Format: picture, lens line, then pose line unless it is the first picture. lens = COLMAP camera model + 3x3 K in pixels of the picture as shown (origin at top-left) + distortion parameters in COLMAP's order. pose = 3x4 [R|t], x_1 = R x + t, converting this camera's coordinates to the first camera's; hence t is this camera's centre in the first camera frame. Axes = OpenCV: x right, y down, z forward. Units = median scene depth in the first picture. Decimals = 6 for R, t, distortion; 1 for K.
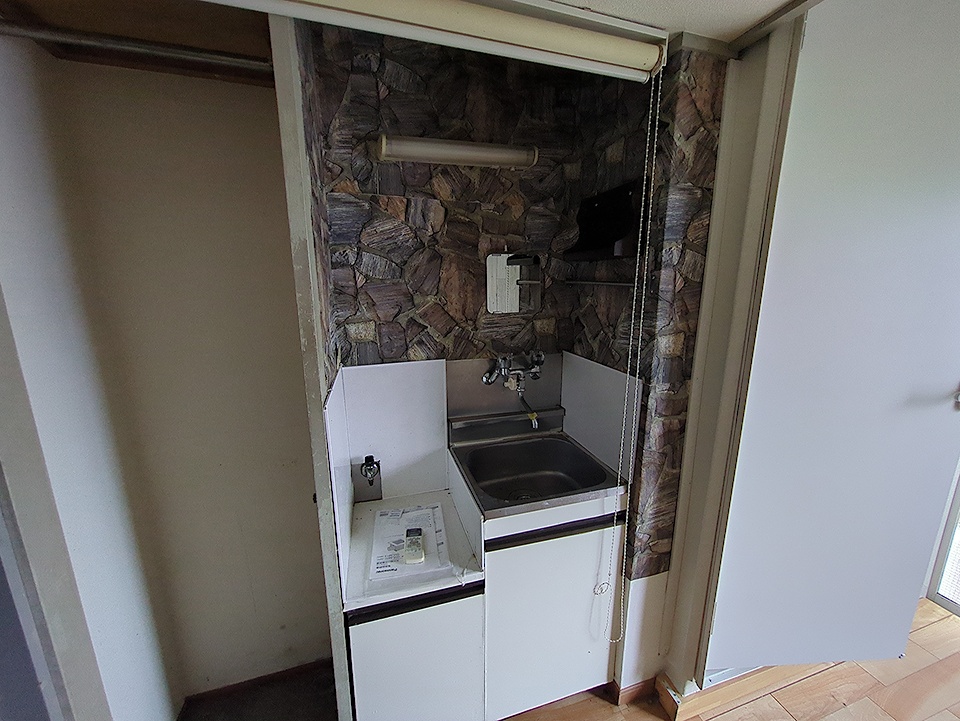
lens RADIAL K [[375.7, 0, 479.5], [0, 375.7, 358.1], [0, 0, 1]] dist [-0.000881, 0.000263]
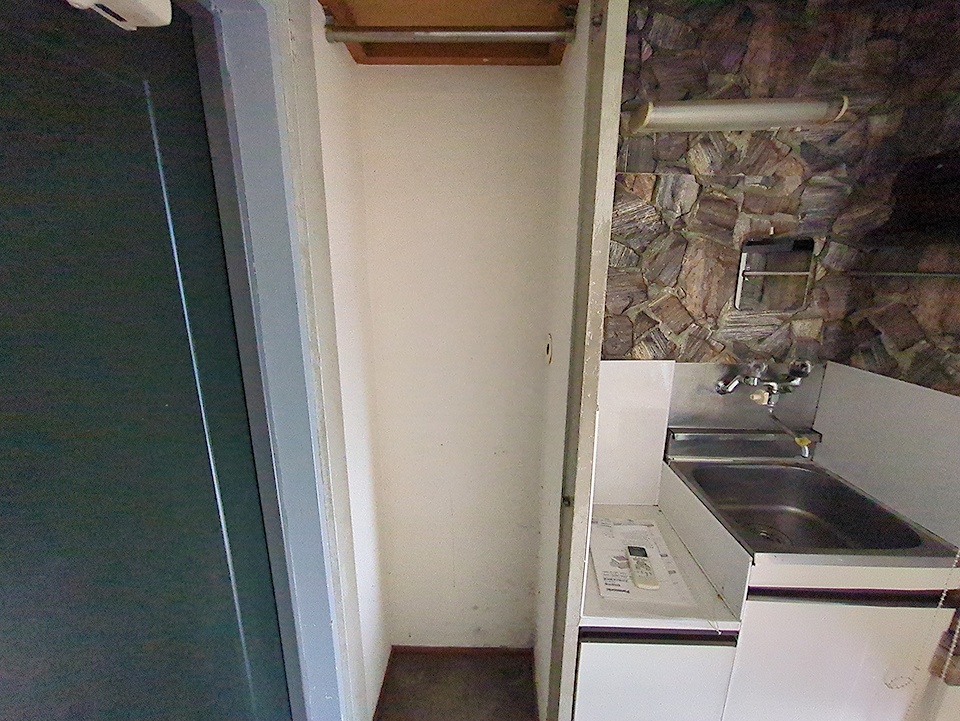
lens RADIAL K [[375.7, 0, 482.0], [0, 375.7, 359.2], [0, 0, 1]] dist [-0.000881, 0.000263]
pose [[0.950179, 0.079269, -0.301456, -0.265194], [-0.071664, 0.996771, 0.036222, 0.000309], [0.303353, -0.012814, 0.952792, 0.034370]]
